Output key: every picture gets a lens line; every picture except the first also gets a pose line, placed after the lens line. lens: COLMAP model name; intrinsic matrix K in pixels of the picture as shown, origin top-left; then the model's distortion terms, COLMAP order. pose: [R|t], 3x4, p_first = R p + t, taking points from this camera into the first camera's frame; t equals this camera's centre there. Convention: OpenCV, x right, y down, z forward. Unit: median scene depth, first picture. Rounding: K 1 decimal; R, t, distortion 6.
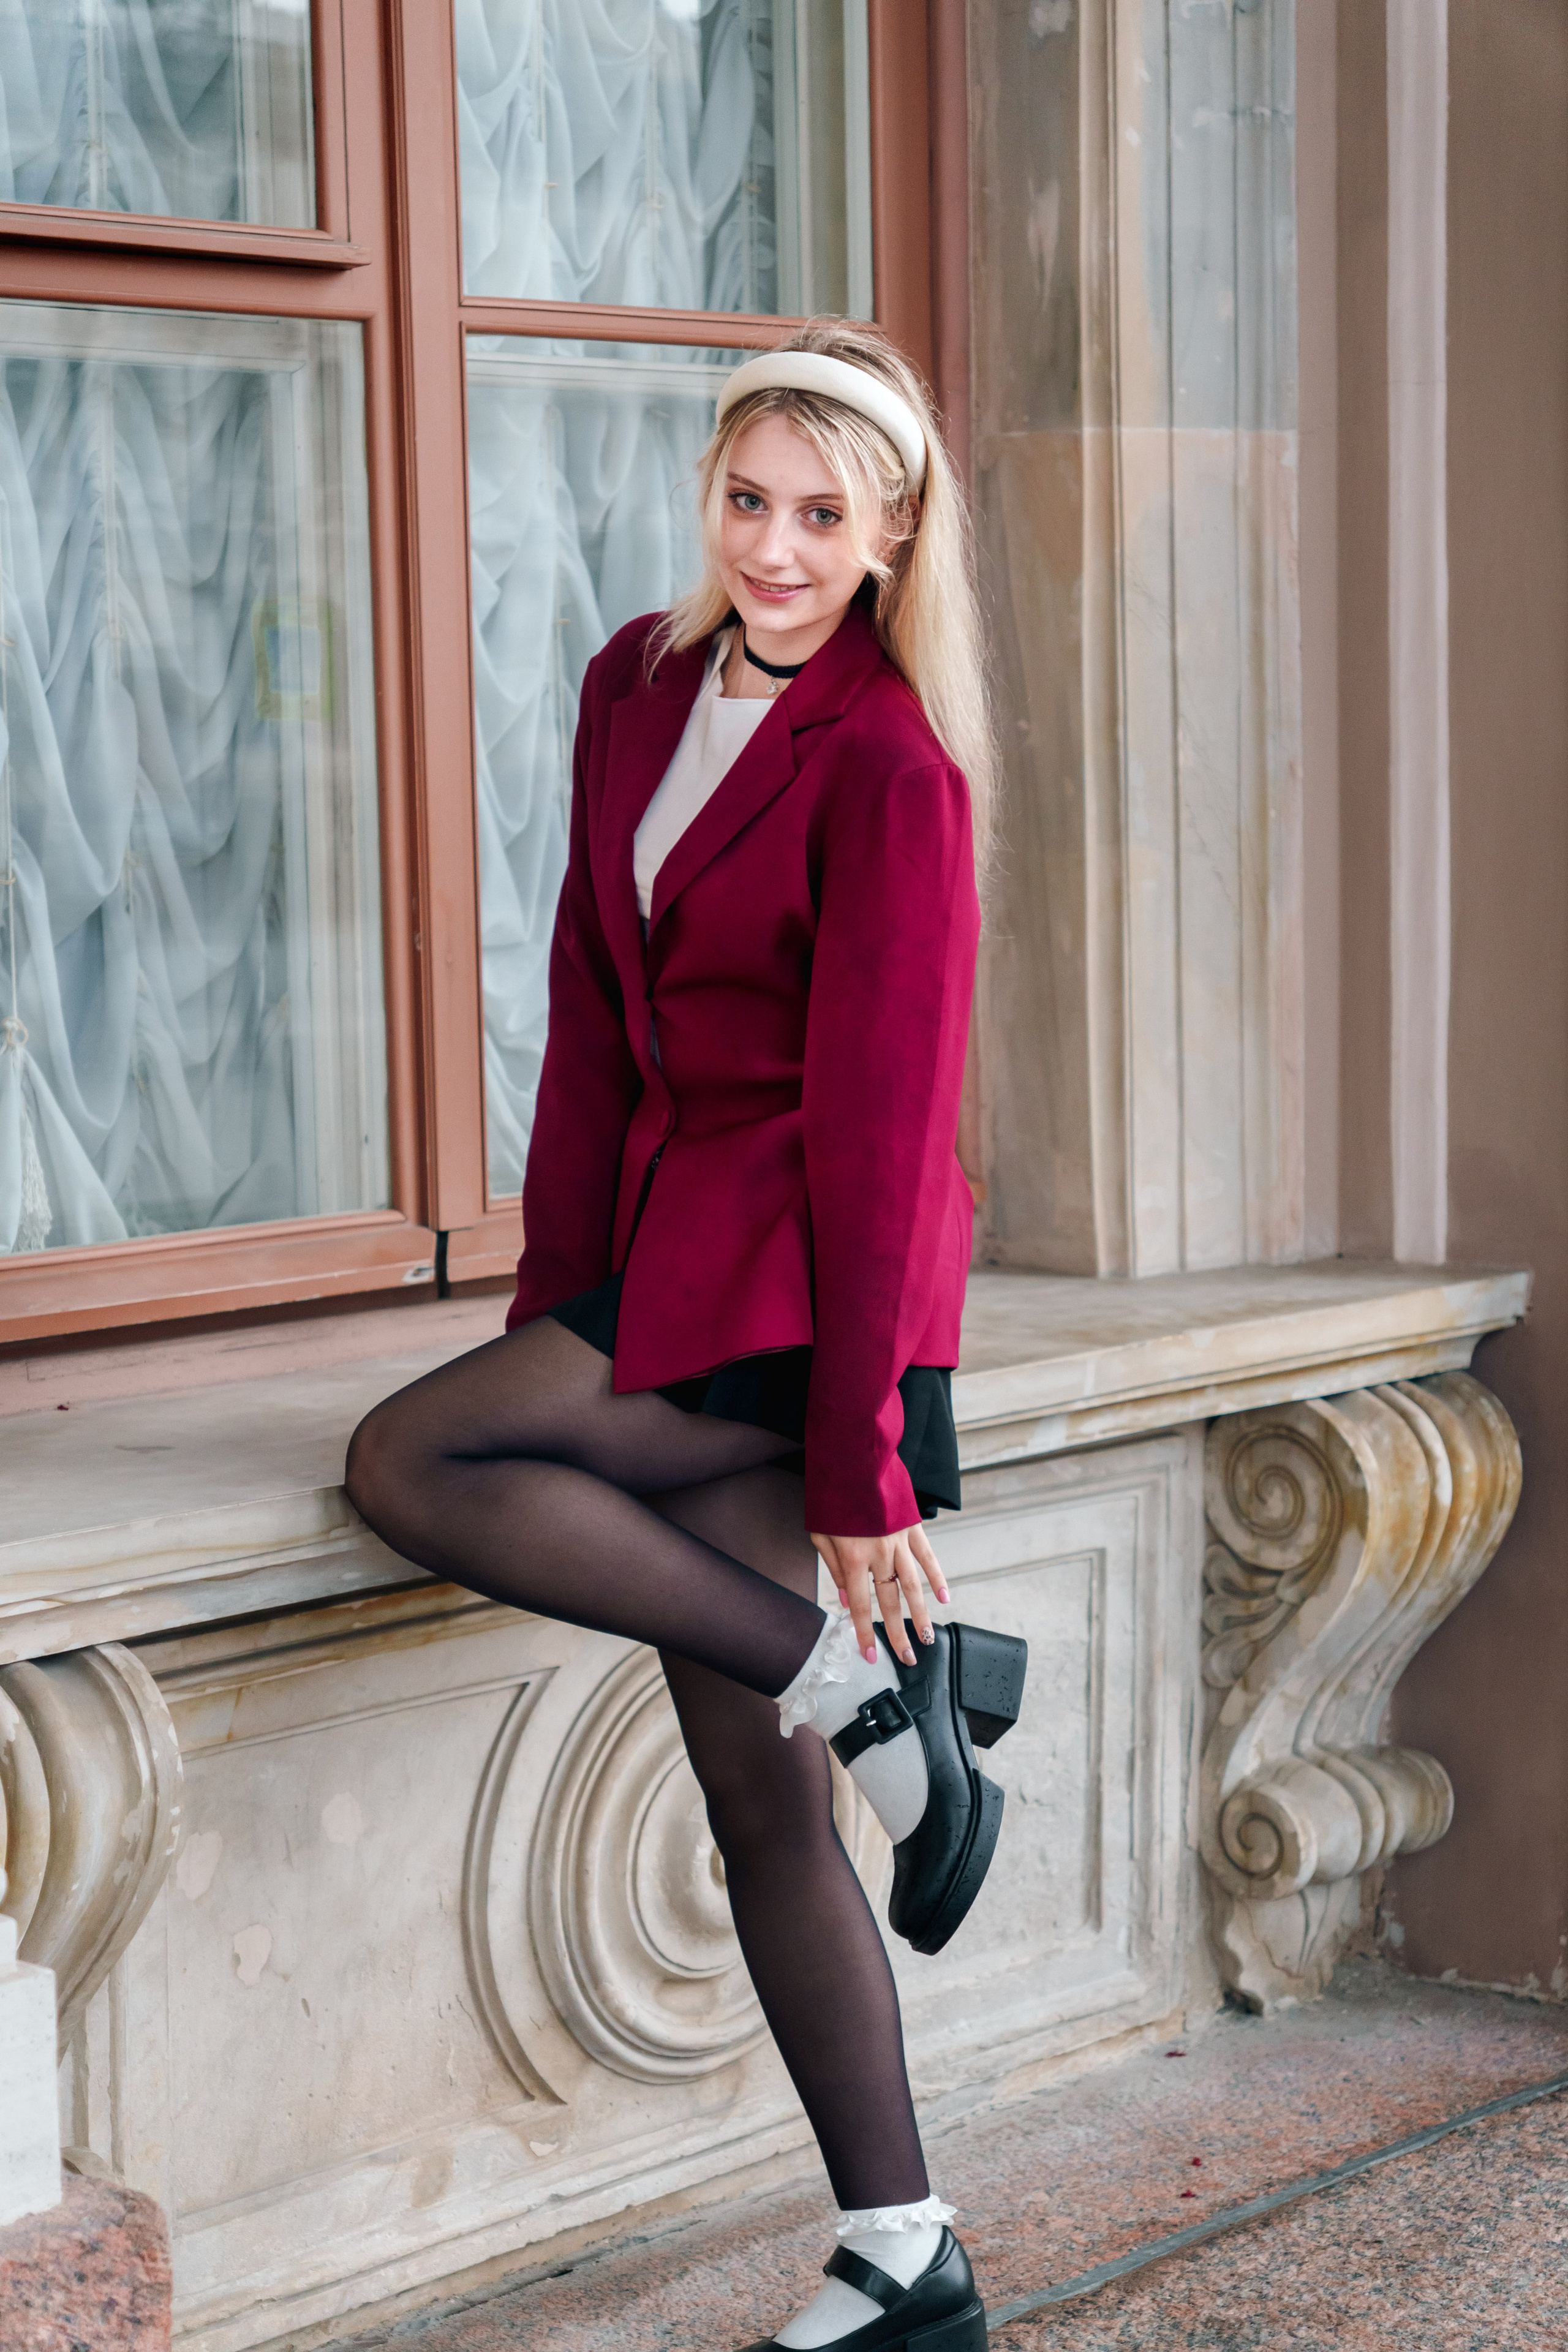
lens RADIAL K [[4390.8, 0, 786.7], [0, 4390.8, 1176.9], [0, 0, 1]] dist [0.066547, 0.000000]
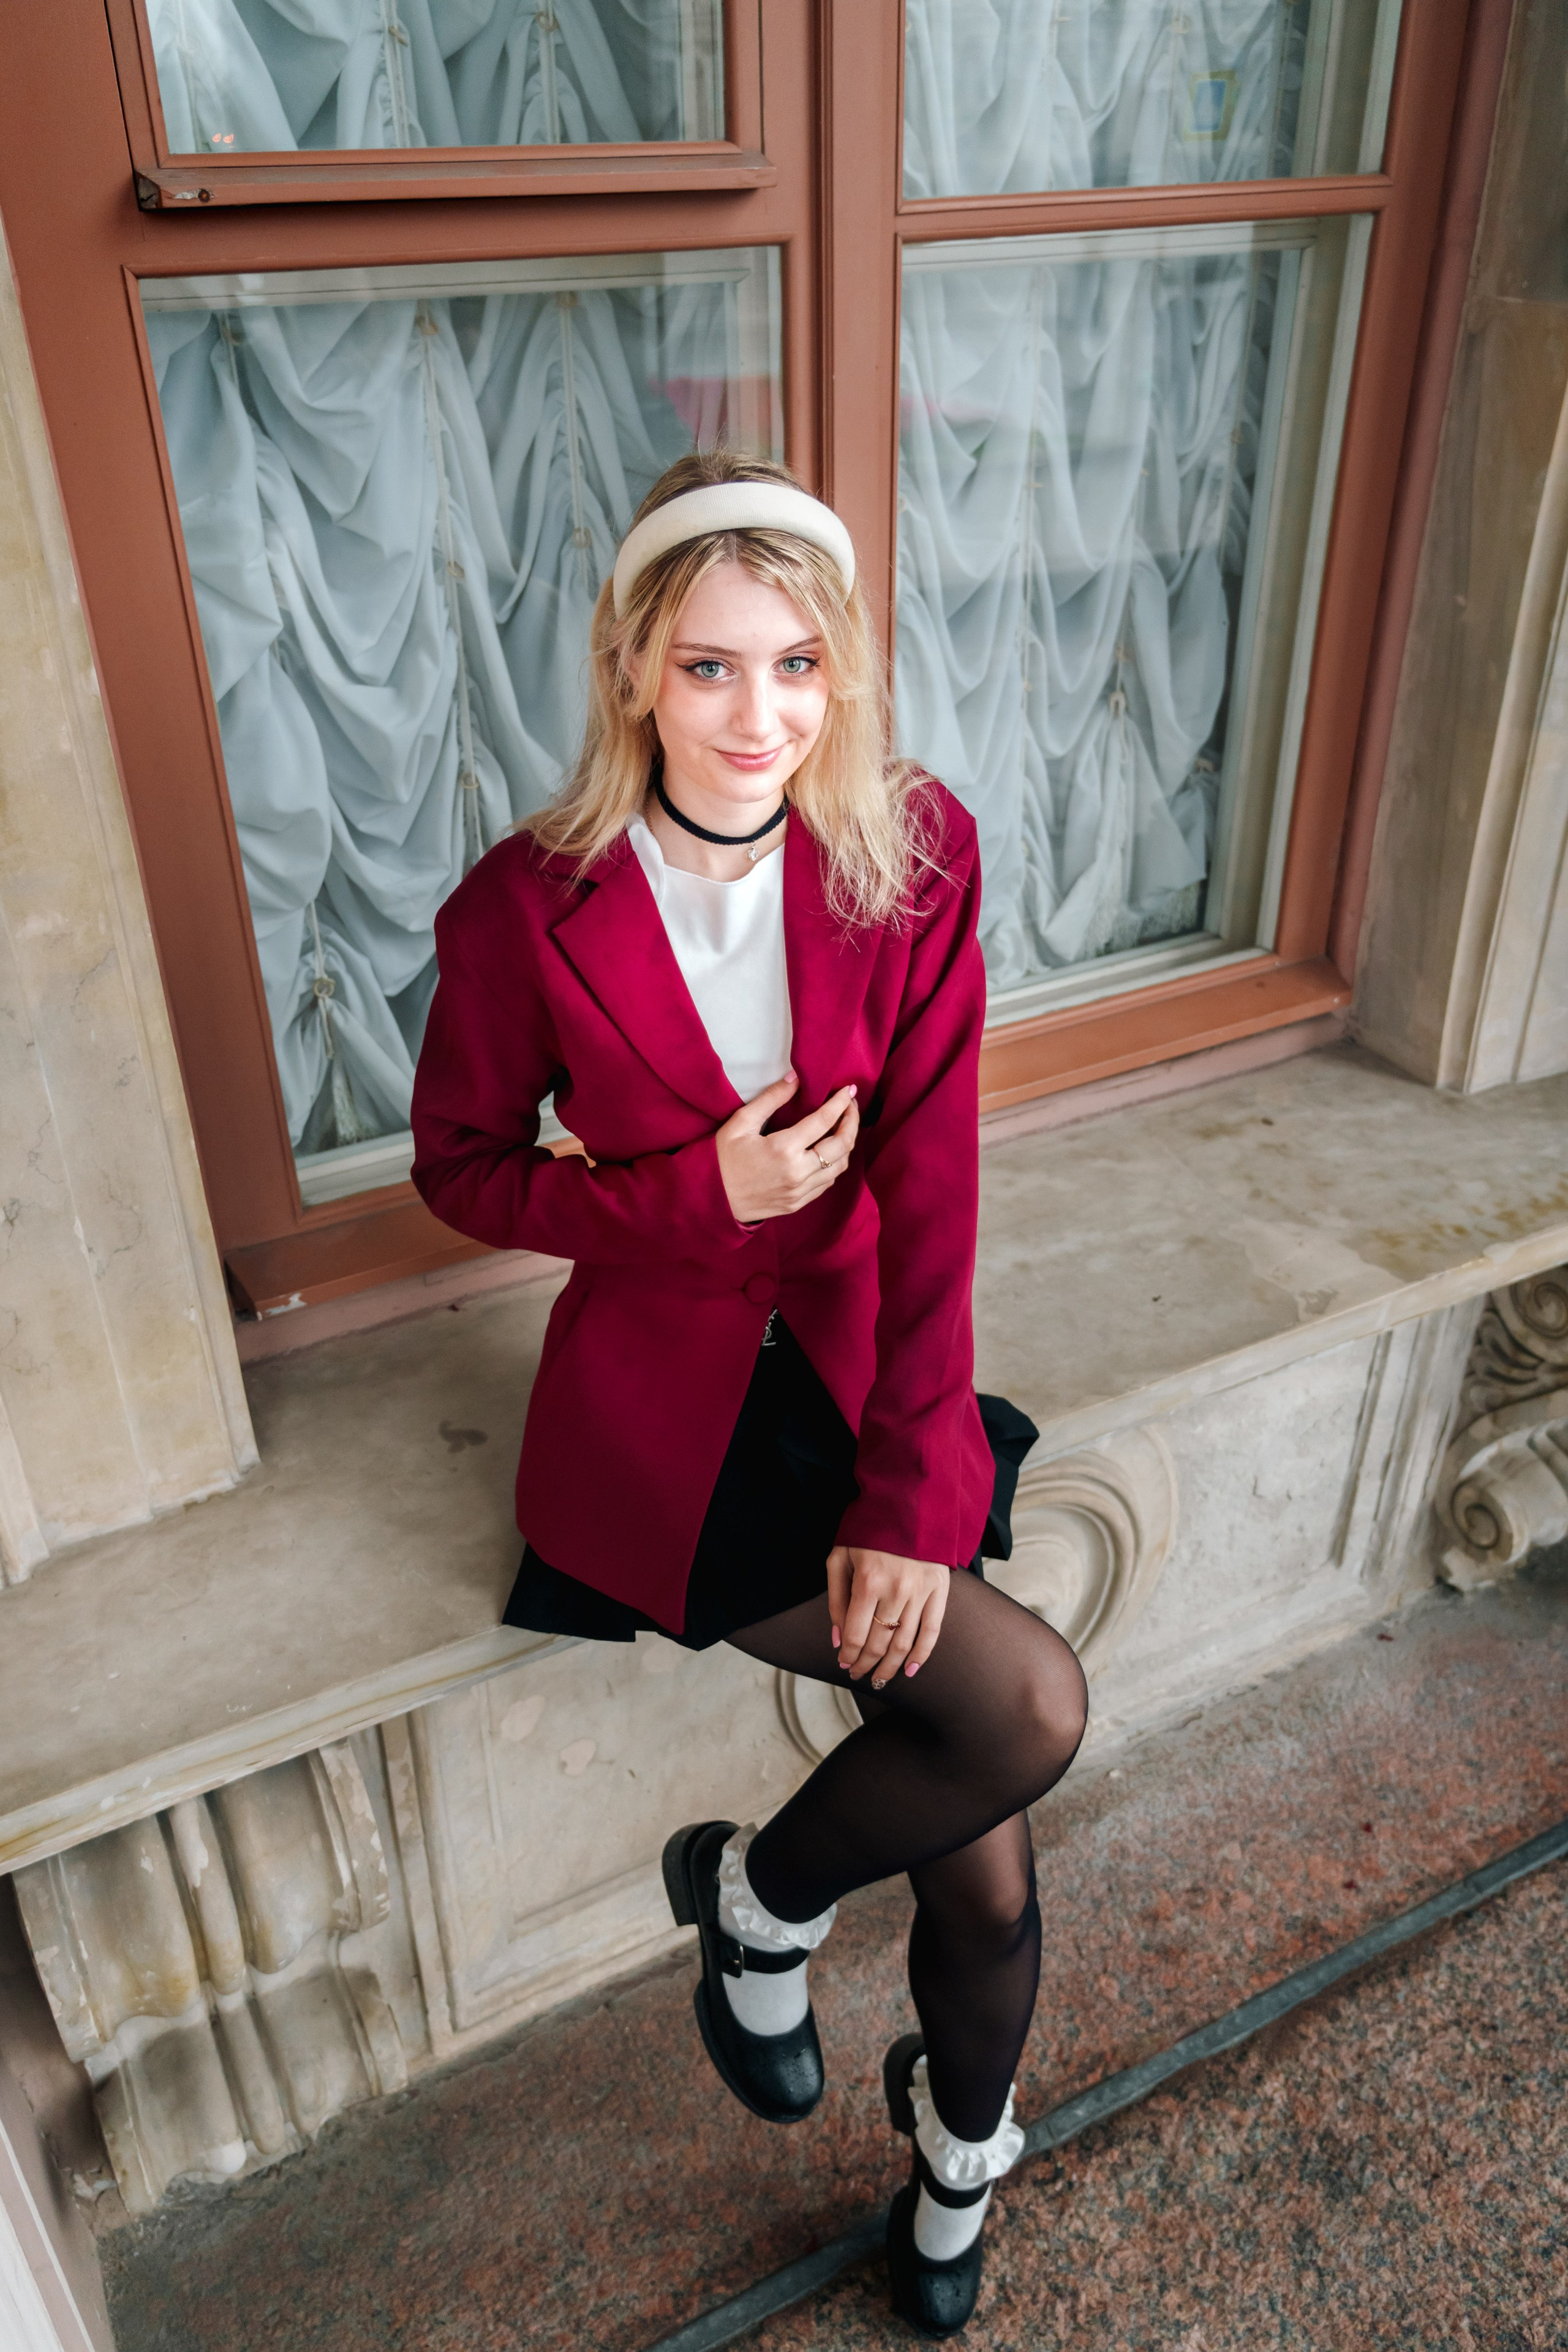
lens RADIAL K [[1802.3, 0, 800.5], [0, 1802.3, 1160.9], [0, 0, 1]] dist [0.034433, -0.015220]
pose [[0.953681, 0.160092, -0.254681, 0.035568], [-0.039616, 0.906093, 0.421220, -0.162475], [0.298199, -0.391620, 0.870466, 0.524405]]
